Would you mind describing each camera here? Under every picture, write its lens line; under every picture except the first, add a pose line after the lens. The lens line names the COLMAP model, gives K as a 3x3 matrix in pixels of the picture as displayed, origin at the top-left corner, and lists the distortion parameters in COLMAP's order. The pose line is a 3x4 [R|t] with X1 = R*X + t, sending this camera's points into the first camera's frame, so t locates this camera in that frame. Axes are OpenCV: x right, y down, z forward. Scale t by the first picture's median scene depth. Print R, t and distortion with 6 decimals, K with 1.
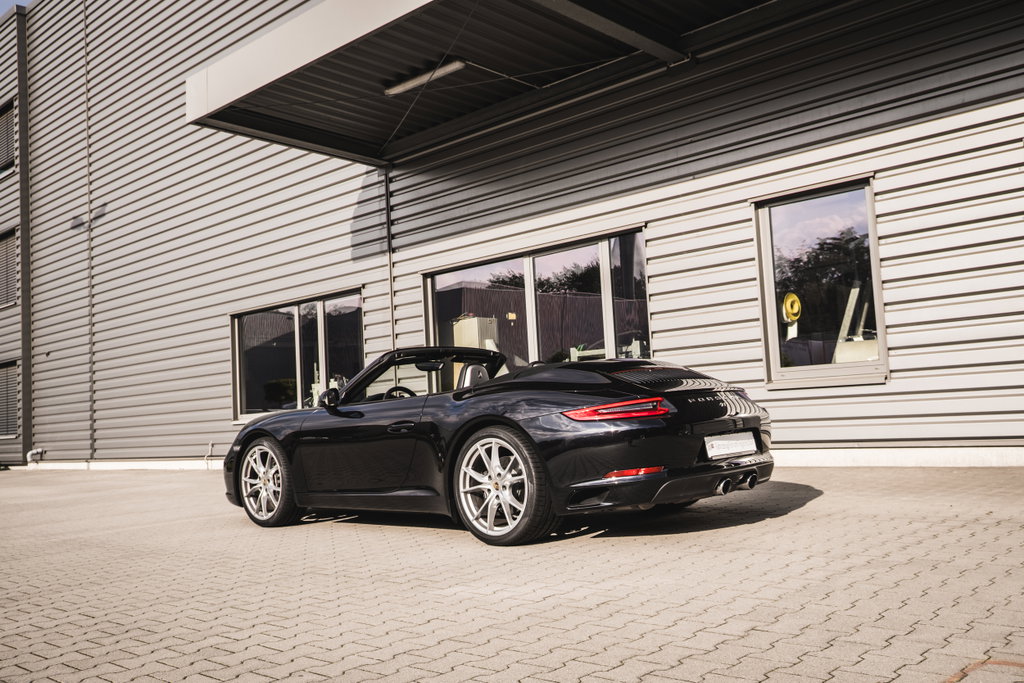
lens RADIAL K [[953.8, 0, 512.0], [0, 953.8, 341.5], [0, 0, 1]] dist [0.015872, 0.010947]
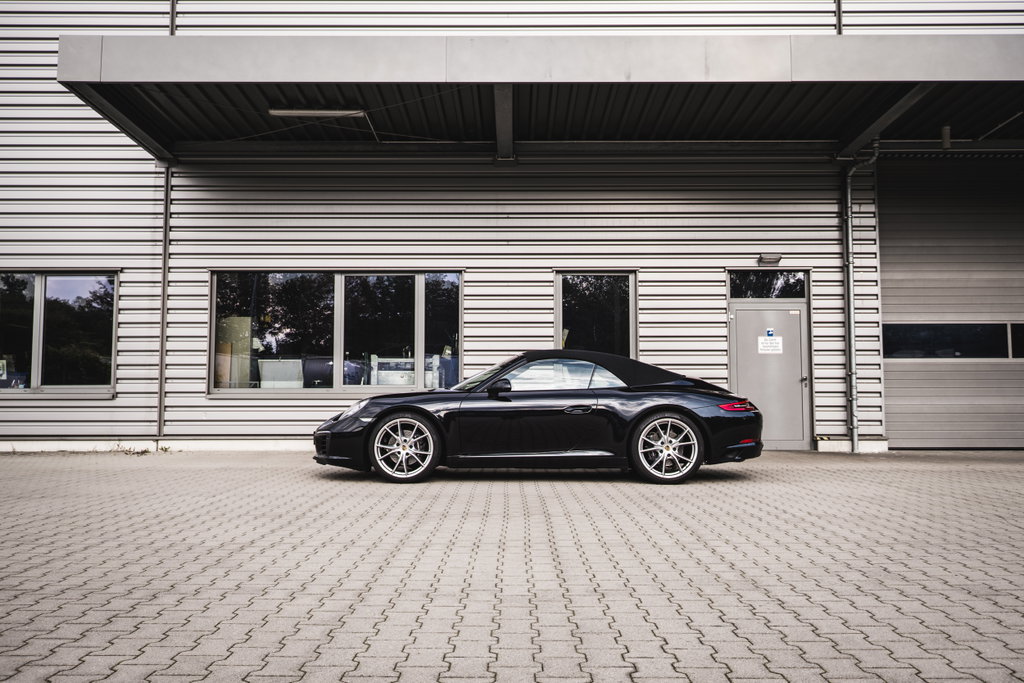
lens RADIAL K [[897.0, 0, 512.0], [0, 897.0, 341.5], [0, 0, 1]] dist [0.008042, 0.000856]
pose [[0.719780, 0.104029, 0.686363, -0.968648], [-0.092257, 0.994273, -0.053949, 0.058392], [-0.688044, -0.024490, 0.725255, 0.054558]]
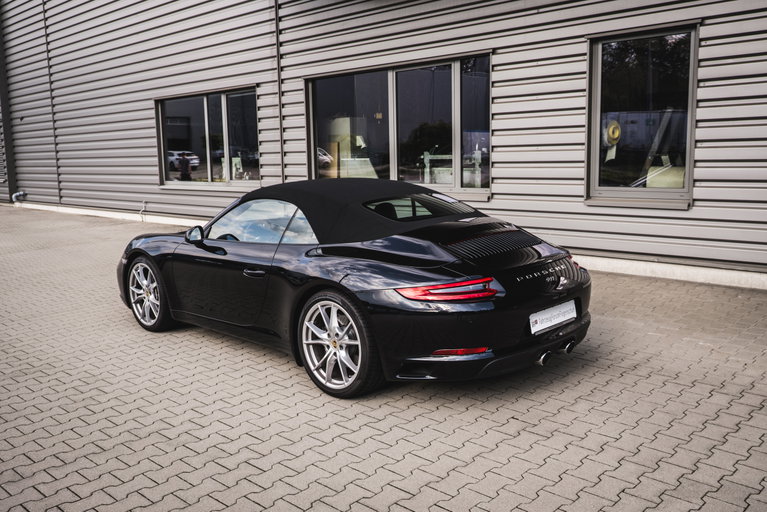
lens RADIAL K [[688.9, 0, 383.5], [0, 688.9, 256.0], [0, 0, 1]] dist [0.004377, 0.000009]
pose [[0.999431, 0.033458, -0.004233, 0.029759], [-0.031650, 0.973877, 0.224860, -0.093862], [0.011646, -0.224598, 0.974382, 0.195526]]
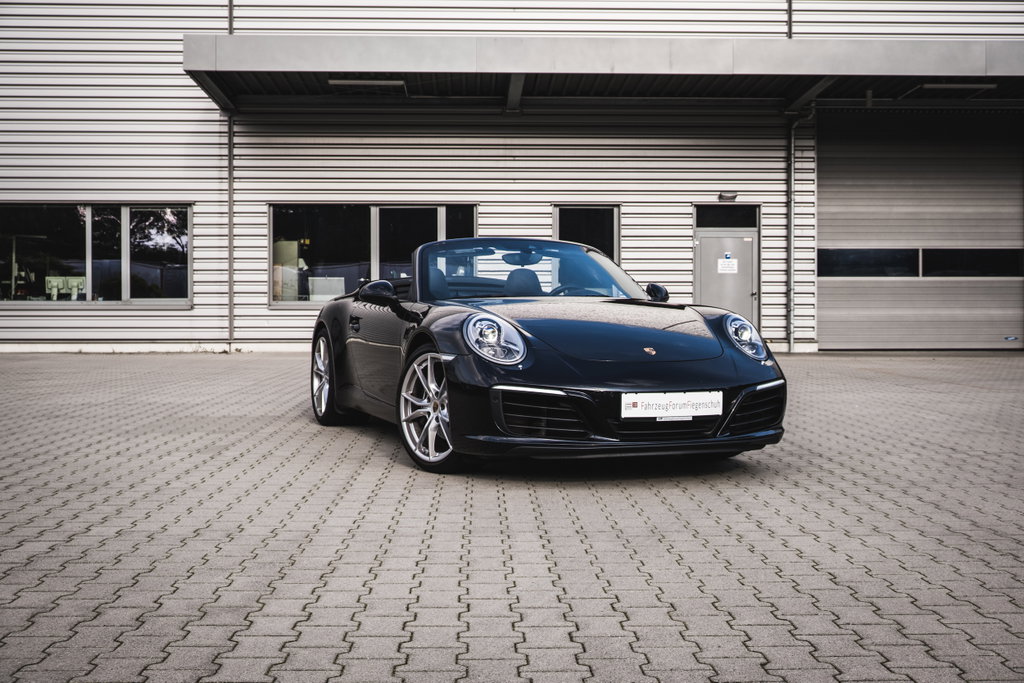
lens RADIAL K [[1281.2, 0, 512.0], [0, 1281.2, 341.5], [0, 0, 1]] dist [0.007253, 0.004673]
pose [[0.702747, 0.045026, 0.710014, -1.972775], [-0.092651, 0.995288, 0.028586, 0.064784], [-0.705381, -0.085872, 0.703607, -0.864201]]
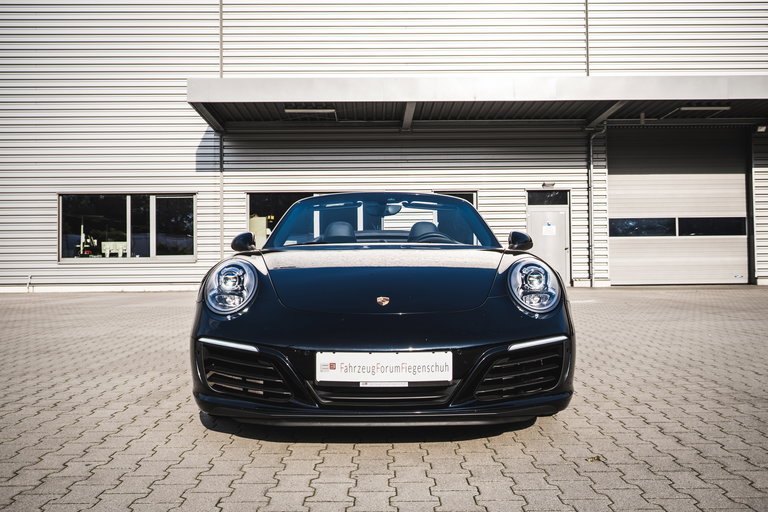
lens RADIAL K [[689.8, 0, 384.0], [0, 689.8, 256.0], [0, 0, 1]] dist [0.004377, 0.000009]
pose [[0.711760, 0.060035, 0.699853, -1.598146], [-0.082664, 0.996576, -0.001418, 0.070721], [-0.697542, -0.056843, 0.714286, -0.413642]]
